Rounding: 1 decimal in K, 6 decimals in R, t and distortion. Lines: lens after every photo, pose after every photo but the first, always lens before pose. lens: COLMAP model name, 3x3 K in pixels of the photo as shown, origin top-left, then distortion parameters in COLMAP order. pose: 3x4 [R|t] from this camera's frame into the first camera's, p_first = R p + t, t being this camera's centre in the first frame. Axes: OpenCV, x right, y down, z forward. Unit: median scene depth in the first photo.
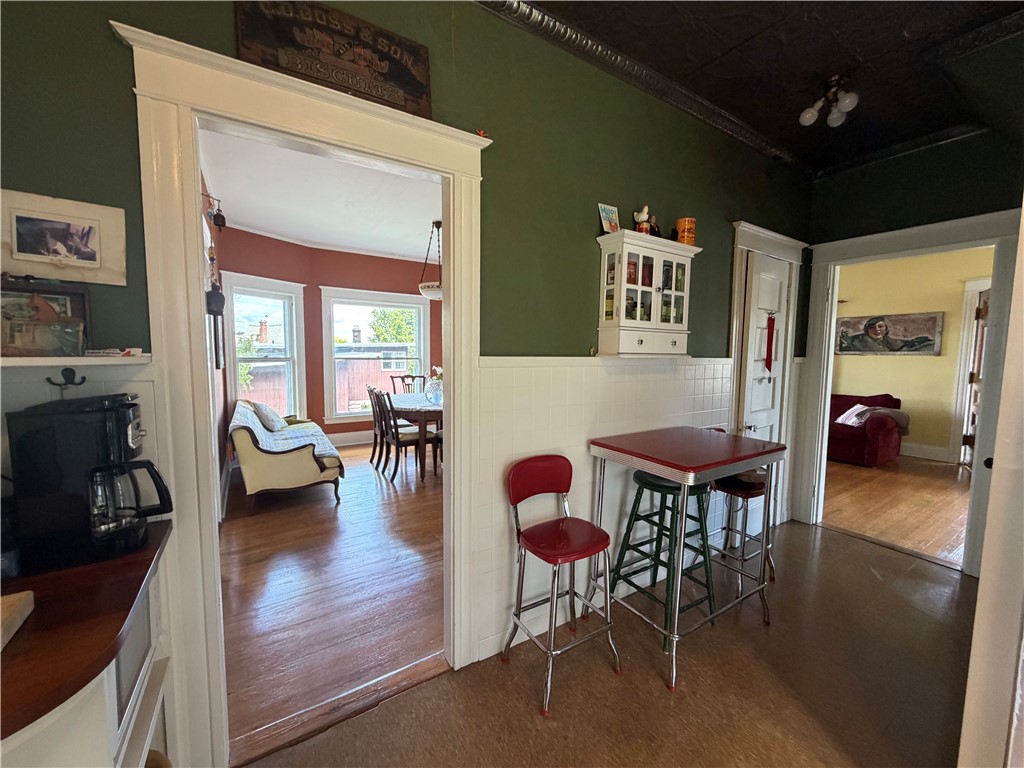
lens RADIAL K [[407.5, 0, 510.6], [0, 407.5, 386.7], [0, 0, 1]] dist [-0.000987, 0.000337]
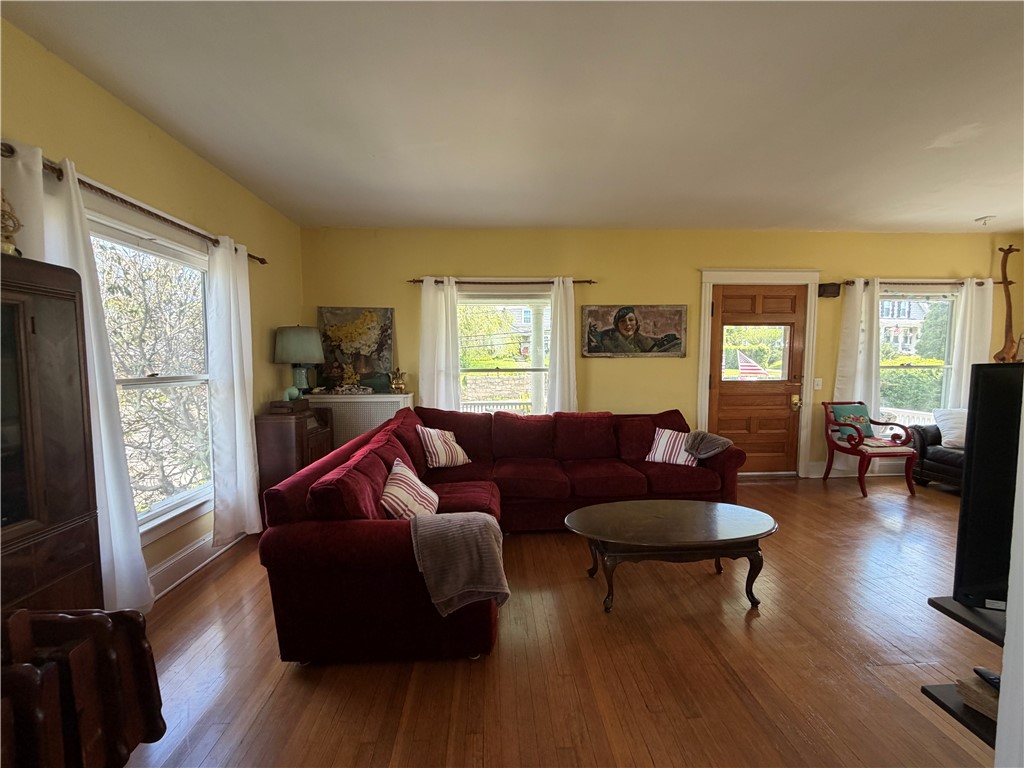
lens RADIAL K [[407.5, 0, 510.6], [0, 407.5, 386.7], [0, 0, 1]] dist [-0.000987, 0.000337]
pose [[0.496806, -0.070606, 0.864985, 0.143936], [0.085136, 0.995843, 0.032390, -0.073535], [-0.863676, 0.057550, 0.500752, 0.898309]]
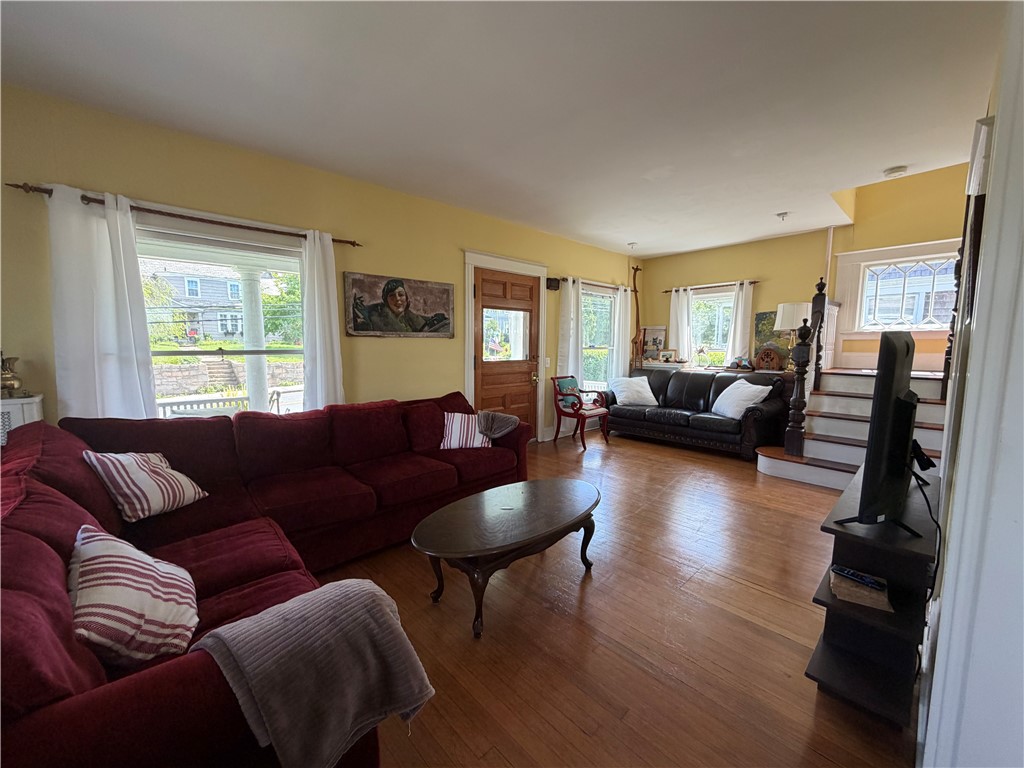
lens RADIAL K [[407.5, 0, 510.6], [0, 407.5, 386.7], [0, 0, 1]] dist [-0.000987, 0.000337]
pose [[-0.184421, -0.111562, 0.976495, 0.217114], [0.081817, 0.988346, 0.128368, -0.075297], [-0.979436, 0.103567, -0.173144, 1.044718]]
